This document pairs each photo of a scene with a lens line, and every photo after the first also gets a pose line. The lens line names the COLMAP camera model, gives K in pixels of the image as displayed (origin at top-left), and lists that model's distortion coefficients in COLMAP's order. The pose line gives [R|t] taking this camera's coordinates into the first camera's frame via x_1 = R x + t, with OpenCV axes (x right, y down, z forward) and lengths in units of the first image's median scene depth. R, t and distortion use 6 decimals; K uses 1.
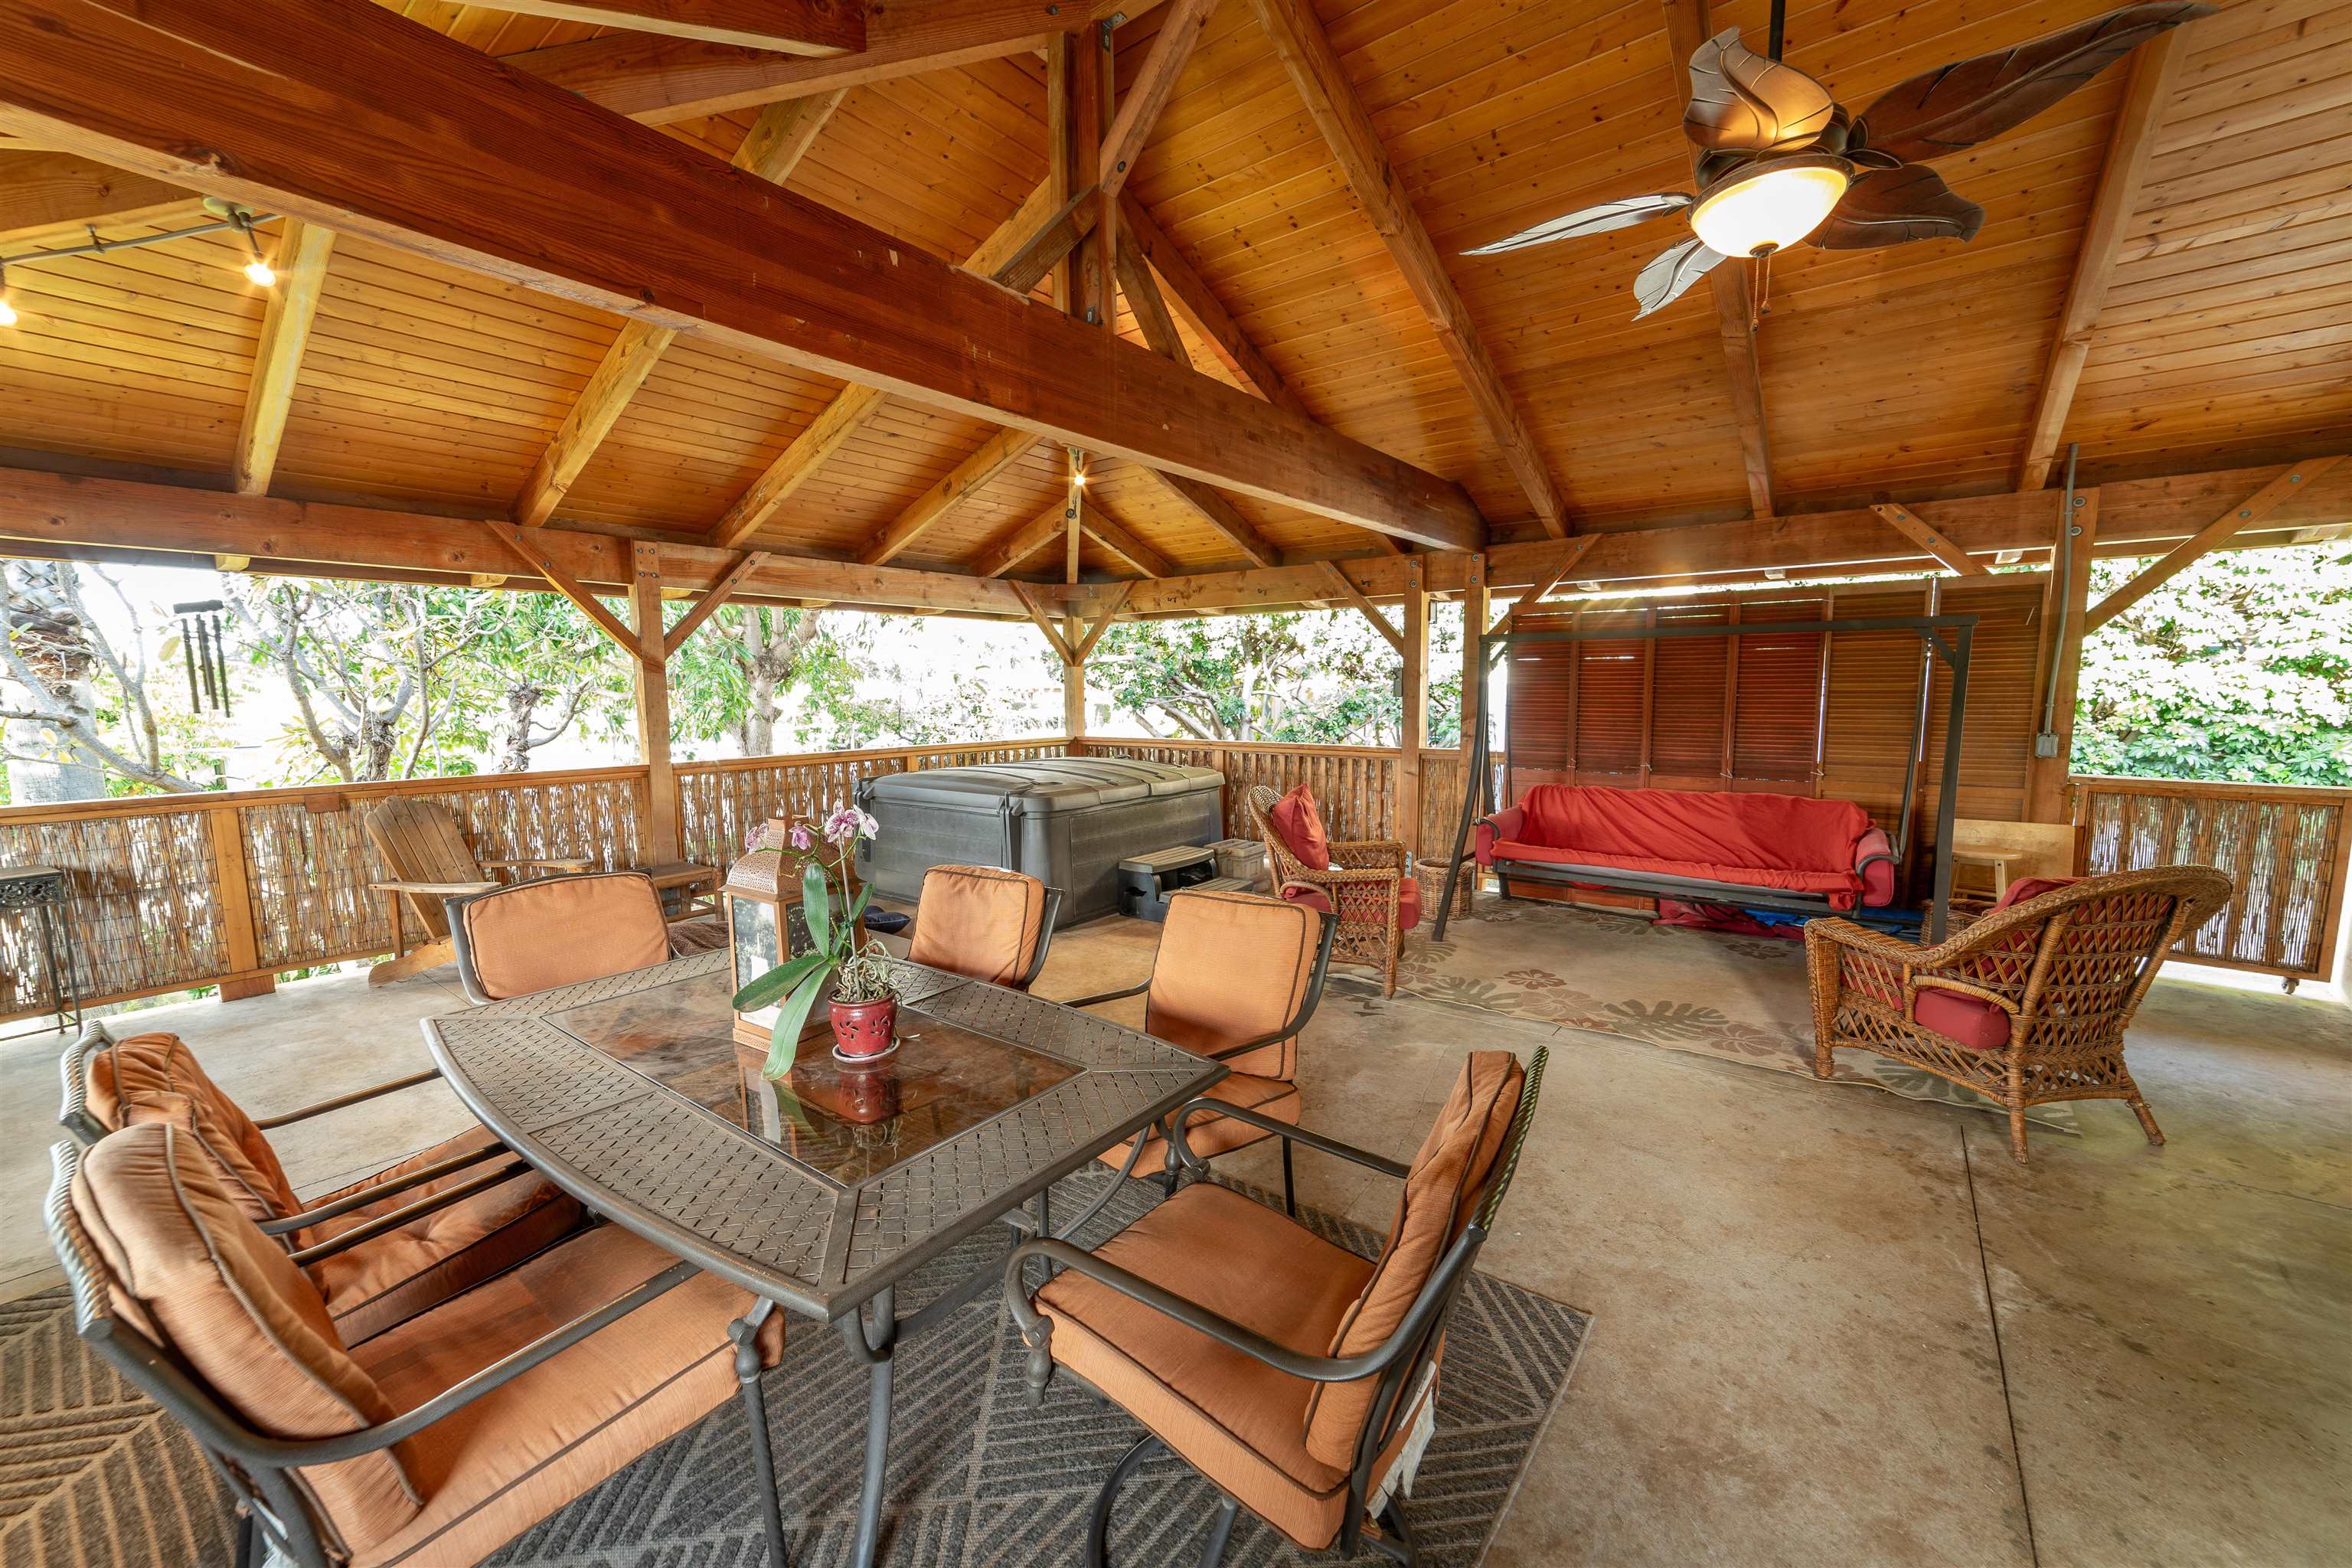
lens RADIAL K [[917.8, 0, 1173.8], [0, 917.8, 795.9], [0, 0, 1]] dist [0.000089, 0.001168]
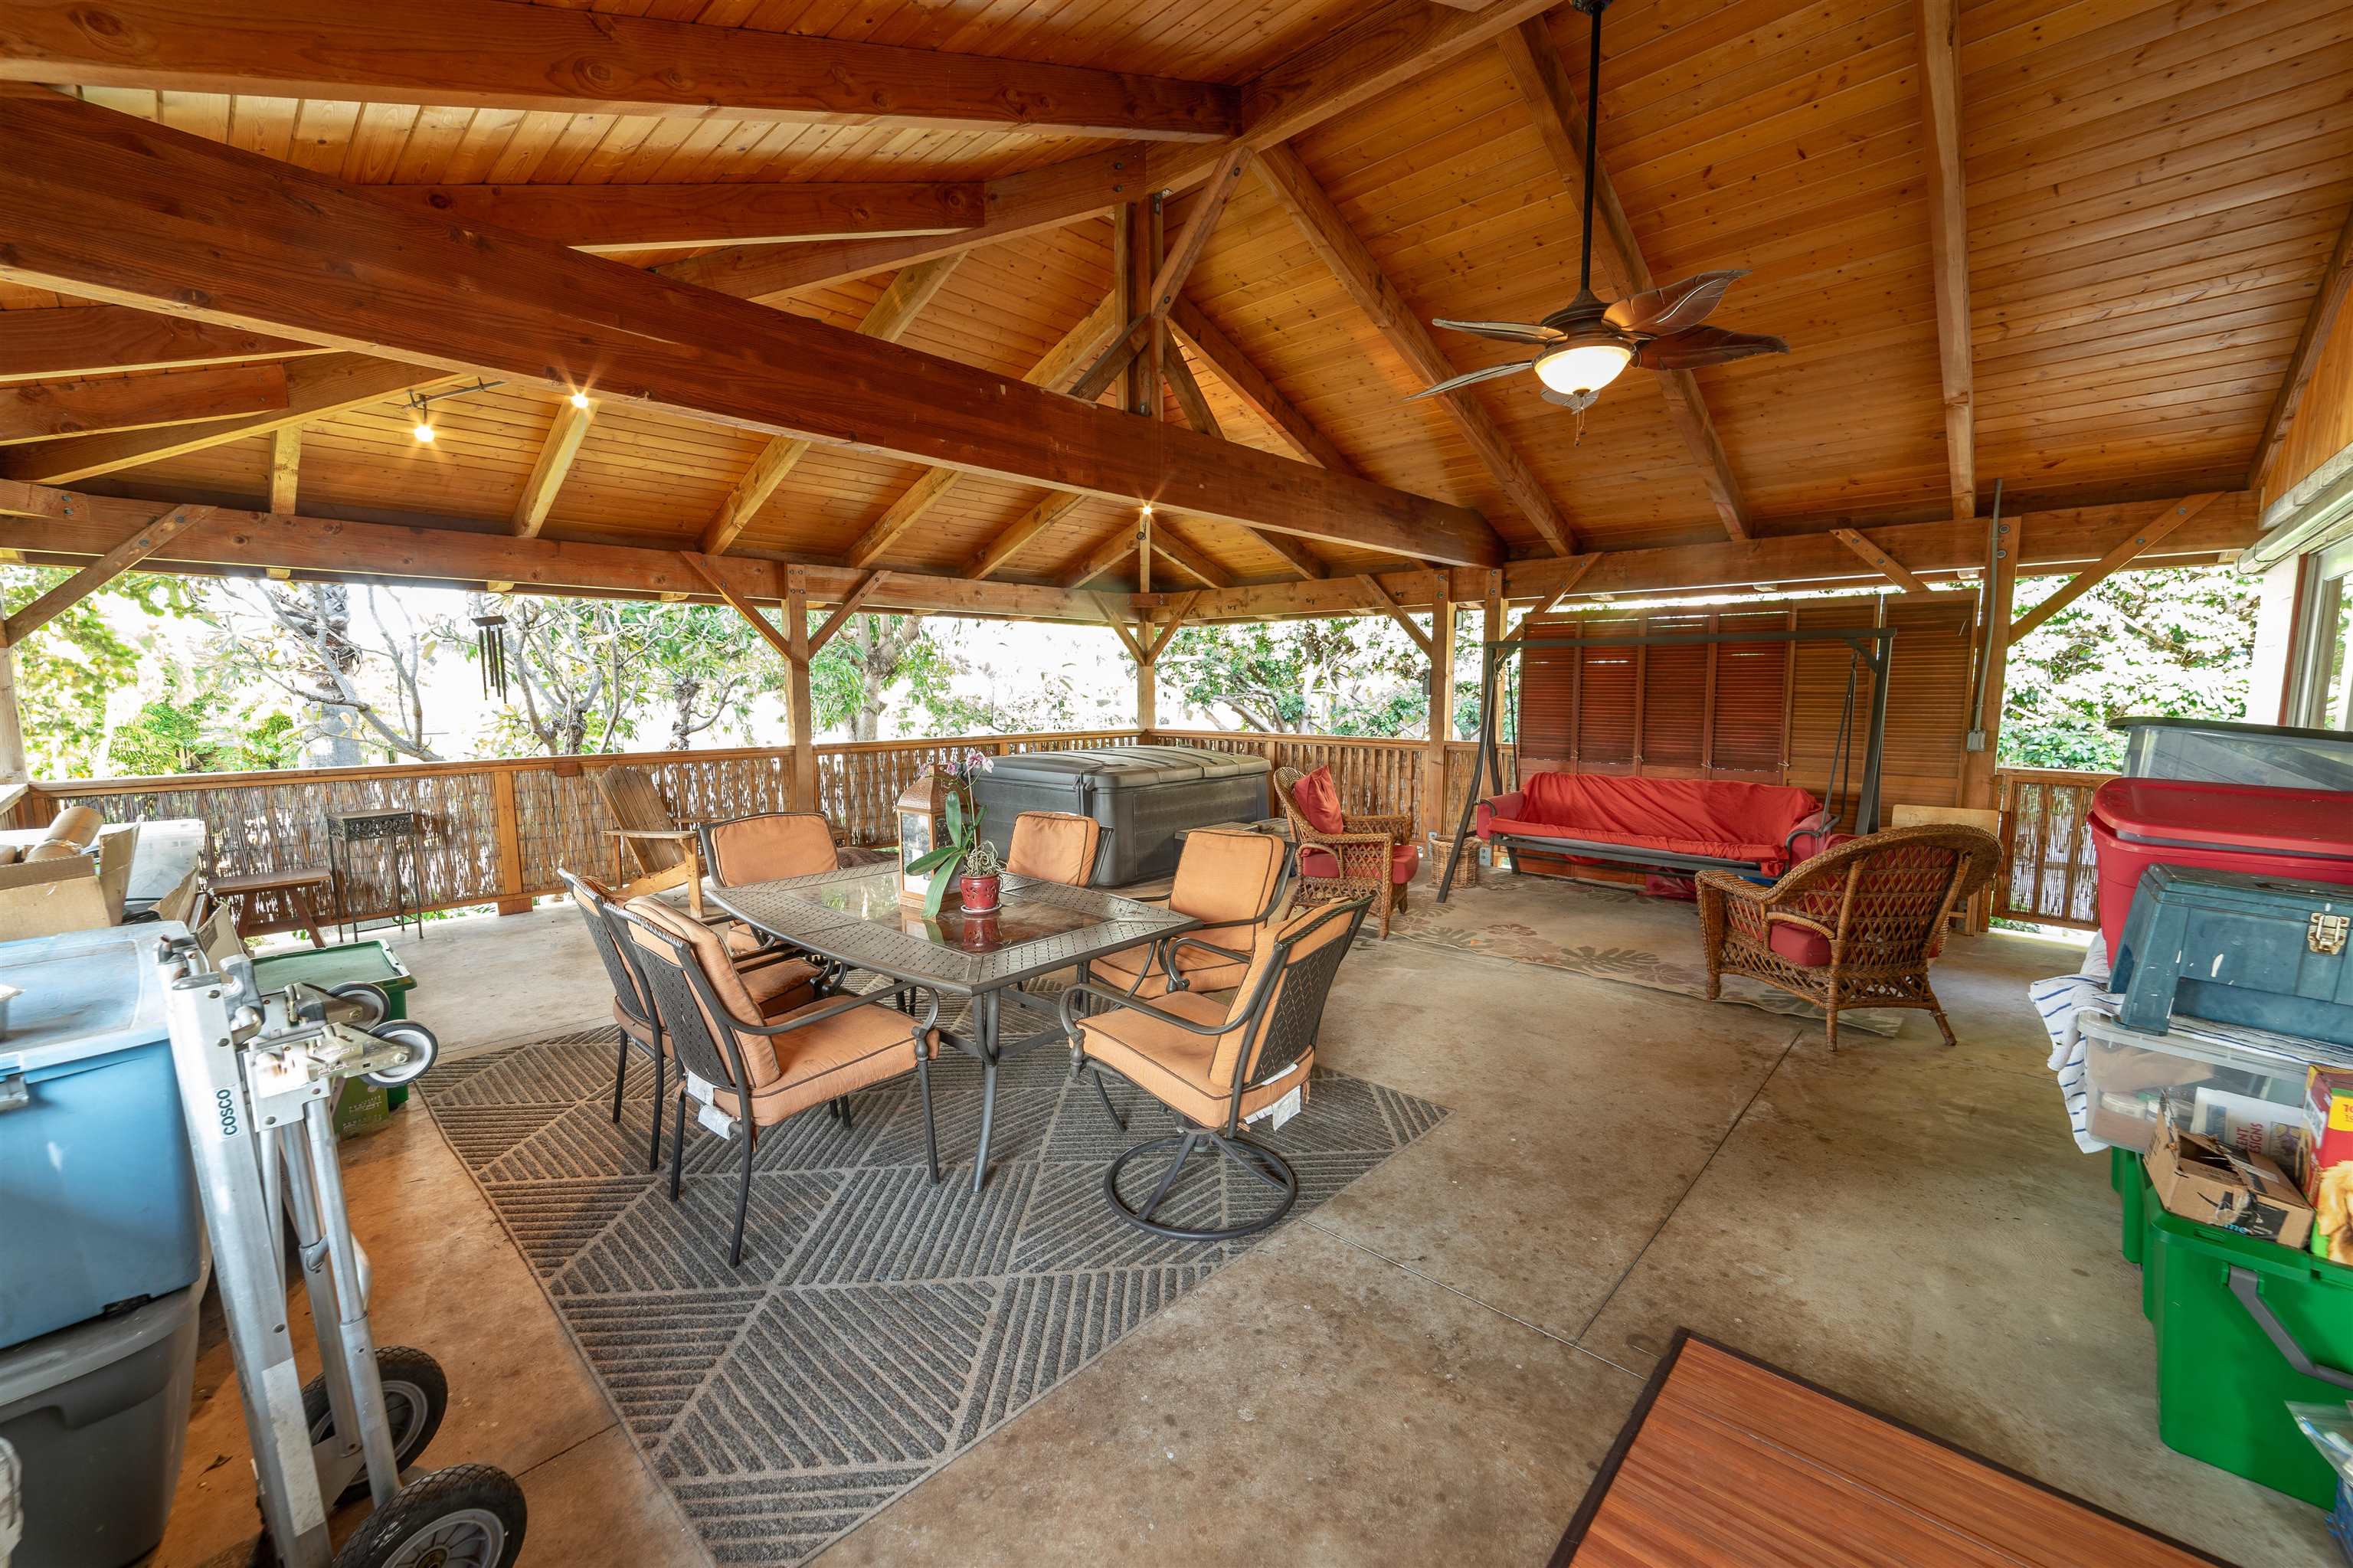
lens RADIAL K [[918.3, 0, 1176.7], [0, 918.3, 795.0], [0, 0, 1]] dist [0.000089, 0.001168]
pose [[0.996094, 0.016500, -0.086747, 0.061891], [-0.016381, 0.999864, 0.002084, 0.029028], [0.086769, -0.000655, 0.996228, -0.248019]]
